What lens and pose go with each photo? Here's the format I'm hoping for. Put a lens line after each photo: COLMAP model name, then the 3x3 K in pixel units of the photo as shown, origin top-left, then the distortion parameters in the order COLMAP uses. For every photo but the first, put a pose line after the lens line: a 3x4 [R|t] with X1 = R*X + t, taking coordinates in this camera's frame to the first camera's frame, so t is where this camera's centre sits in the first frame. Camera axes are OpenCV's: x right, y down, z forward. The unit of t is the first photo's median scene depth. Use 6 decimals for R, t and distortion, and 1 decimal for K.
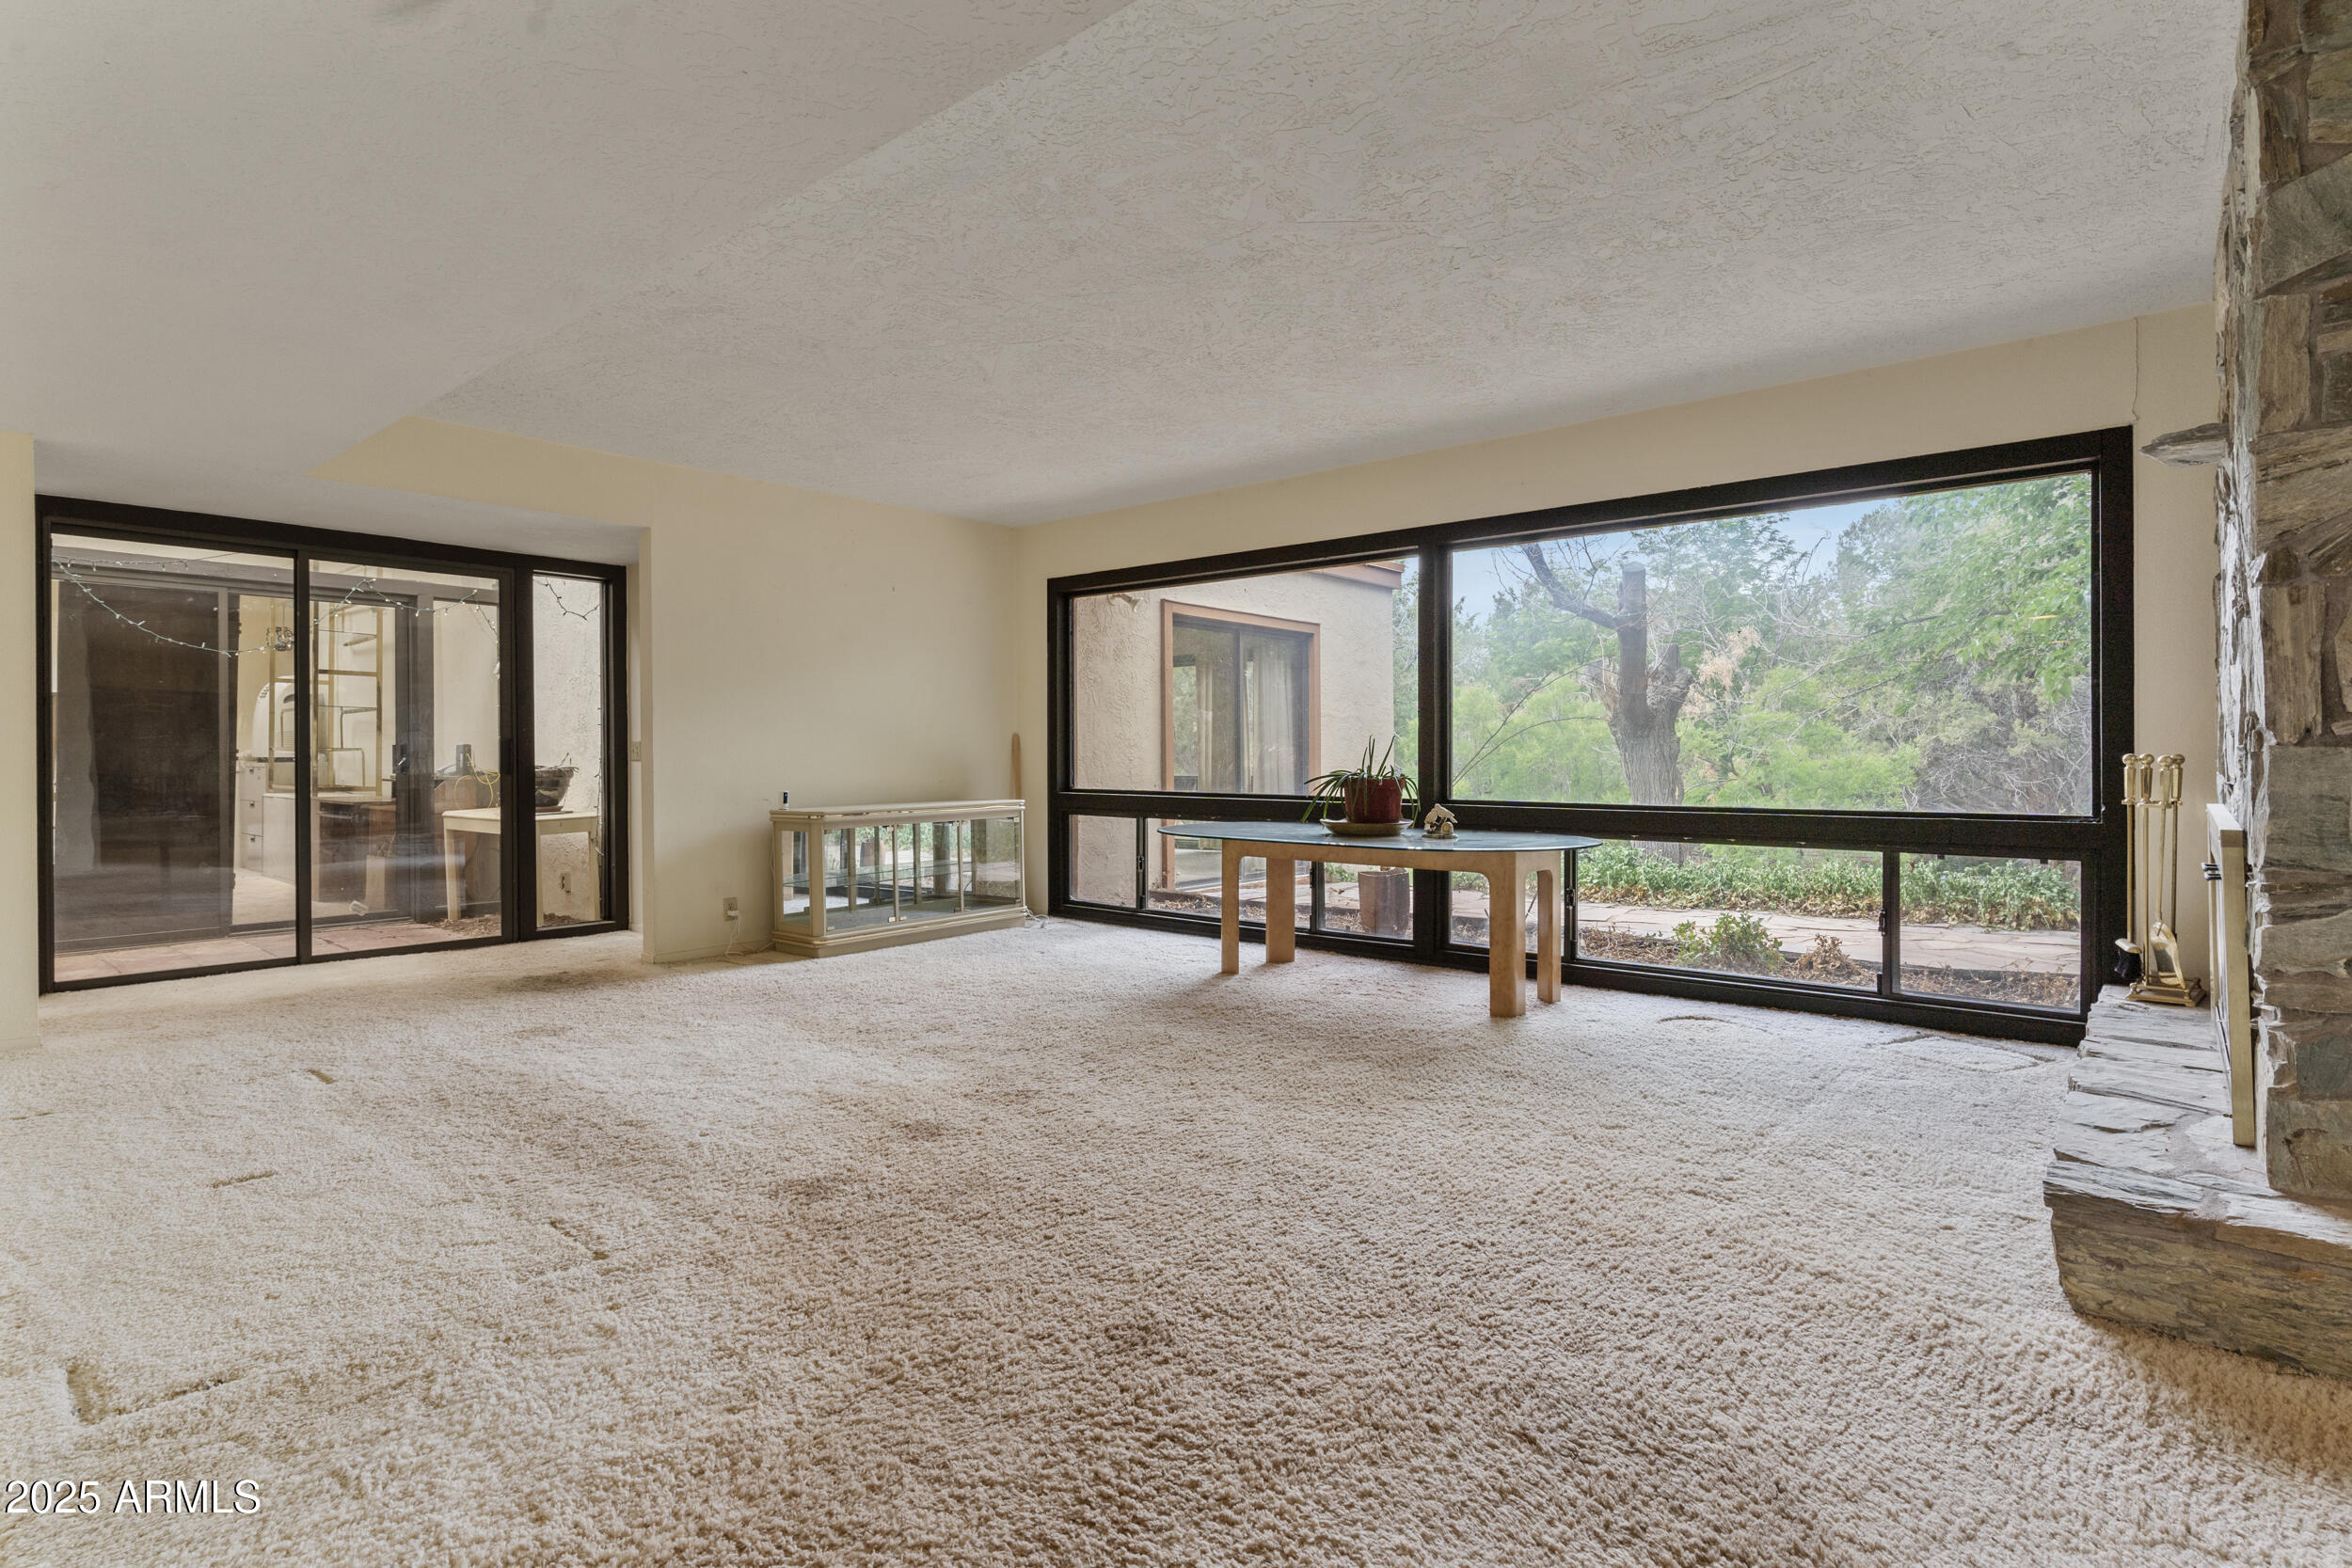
lens RADIAL K [[1164.4, 0, 1183.0], [0, 1164.4, 775.6], [0, 0, 1]] dist [0.008504, 0.000904]
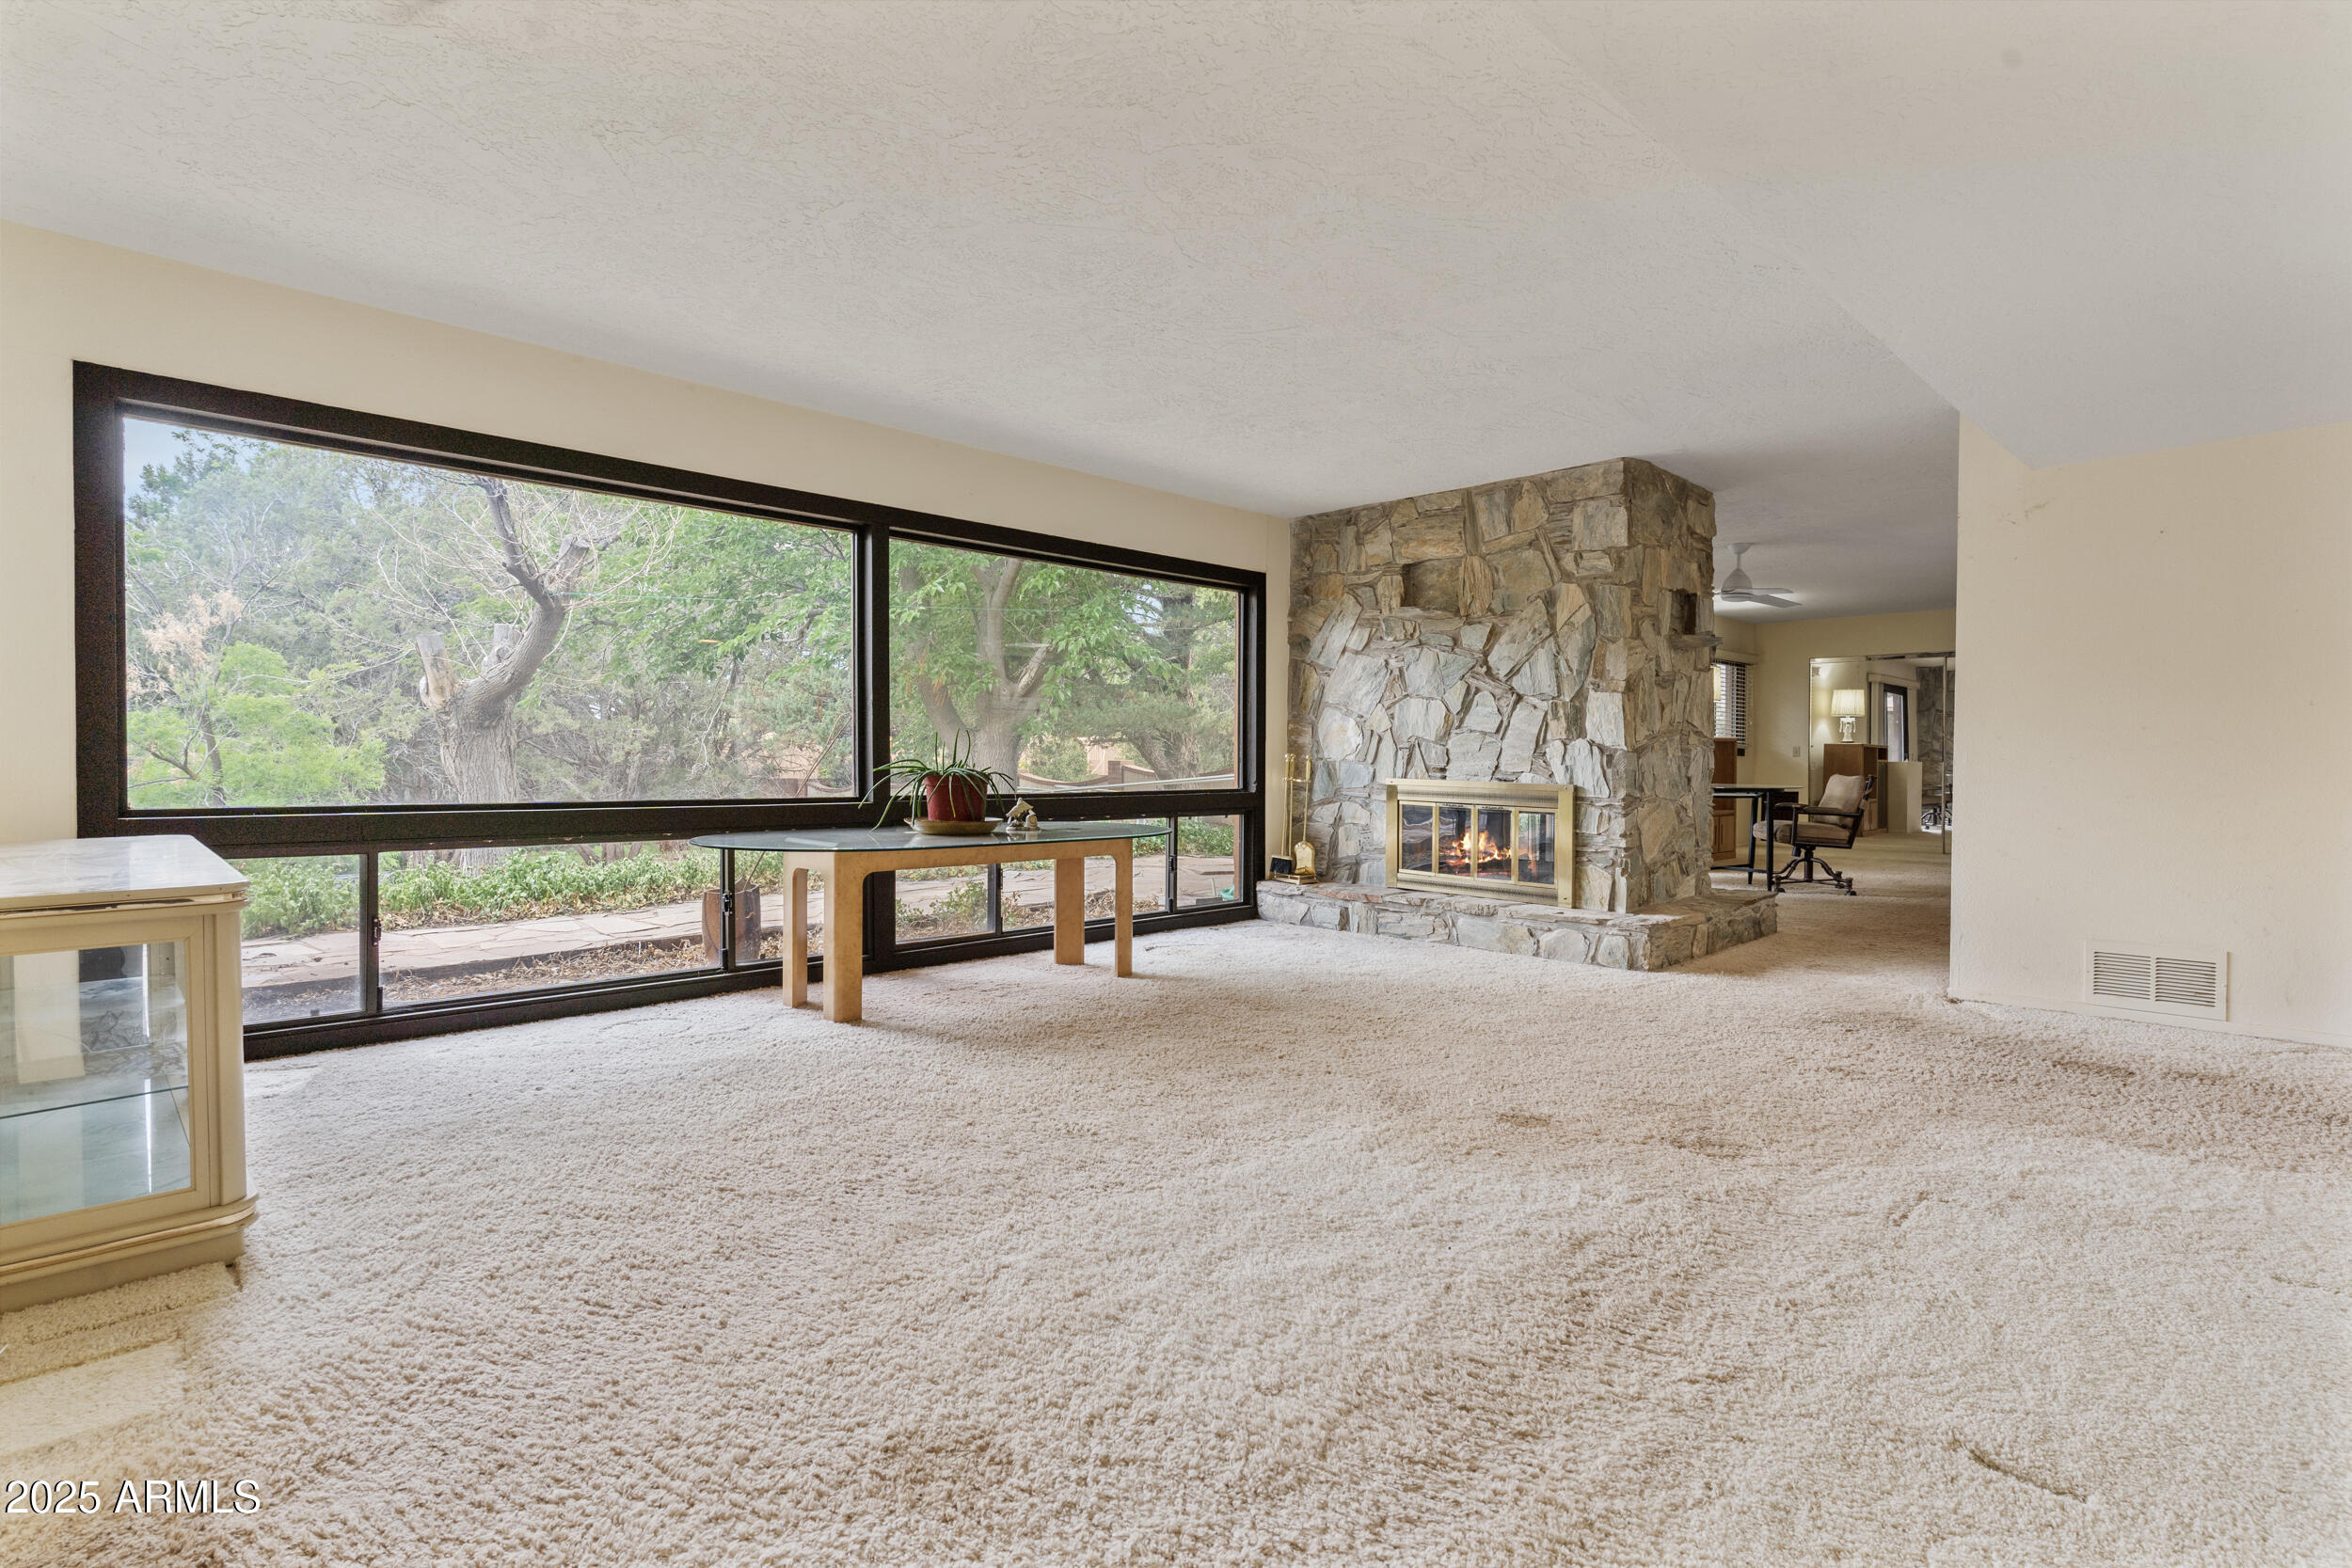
lens RADIAL K [[1164.4, 0, 1176.3], [0, 1164.4, 780.6], [0, 0, 1]] dist [0.008504, 0.000904]
pose [[0.088104, -0.018113, 0.995947, -0.708406], [0.010293, 0.999798, 0.017273, -0.006081], [-0.996058, 0.008730, 0.088272, 0.684057]]
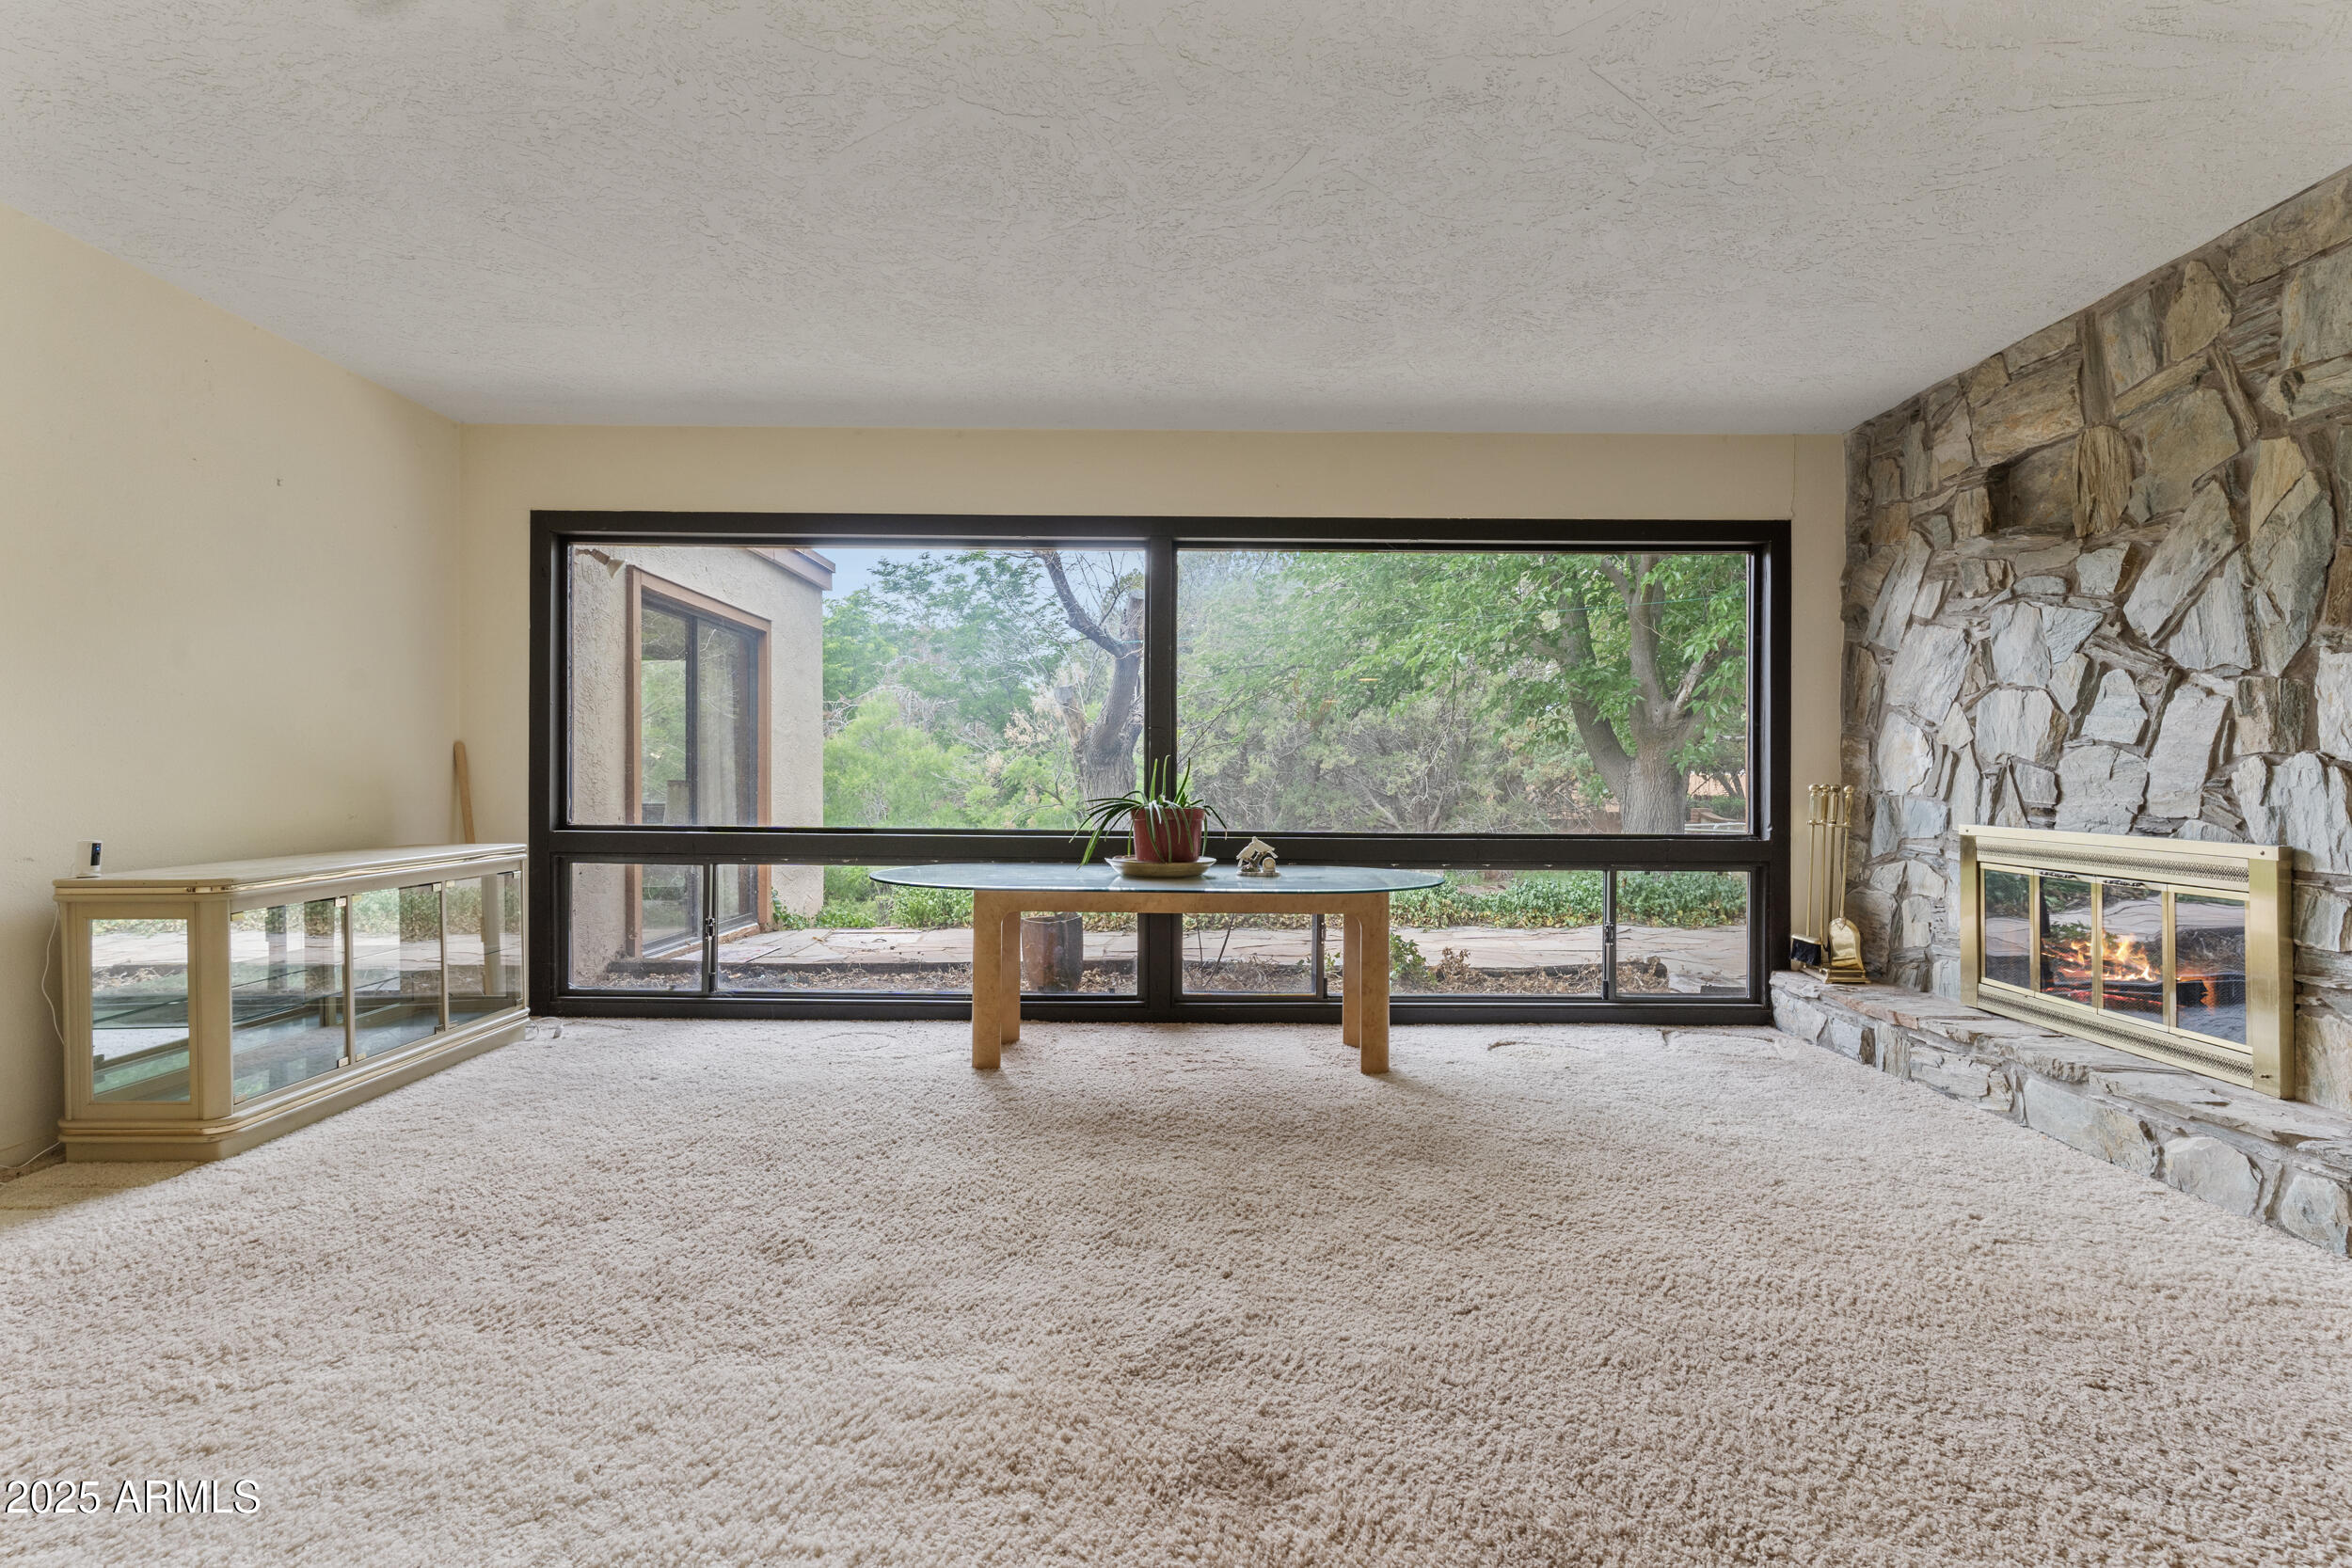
lens RADIAL K [[1132.8, 0, 1165.5], [0, 1132.8, 789.4], [0, 0, 1]] dist [0.003279, -0.000624]
pose [[0.765691, 0.003312, 0.643200, -0.330564], [0.003643, 0.999948, -0.009486, -0.002495], [-0.643198, 0.009606, 0.765639, 0.353410]]
